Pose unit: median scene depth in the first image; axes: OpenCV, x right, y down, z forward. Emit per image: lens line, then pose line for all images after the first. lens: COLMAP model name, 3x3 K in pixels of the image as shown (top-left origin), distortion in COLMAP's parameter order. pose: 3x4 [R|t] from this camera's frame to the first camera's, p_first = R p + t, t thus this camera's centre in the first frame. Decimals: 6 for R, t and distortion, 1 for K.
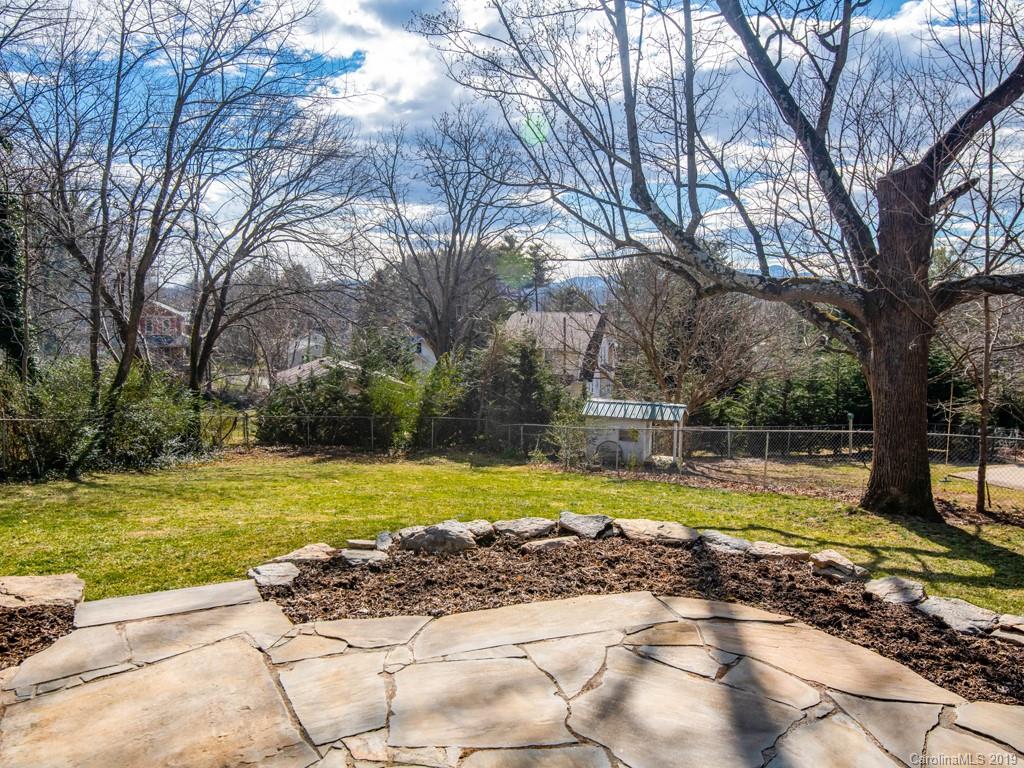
lens RADIAL K [[832.6, 0, 516.8], [0, 832.6, 385.5], [0, 0, 1]] dist [0.006017, -0.002042]
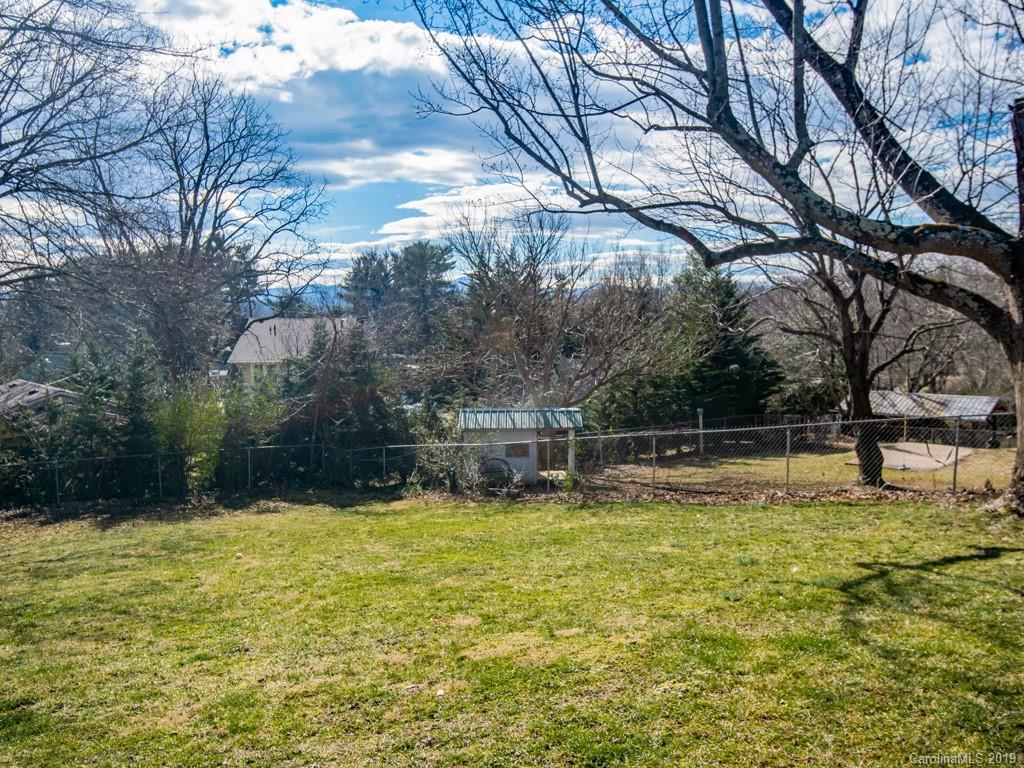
lens RADIAL K [[832.6, 0, 507.9], [0, 832.6, 382.0], [0, 0, 1]] dist [0.006017, -0.002042]
pose [[0.915318, -0.047732, 0.399893, -0.200429], [0.058315, 0.998195, -0.014332, 0.004351], [-0.398487, 0.036439, 0.916450, 0.249435]]
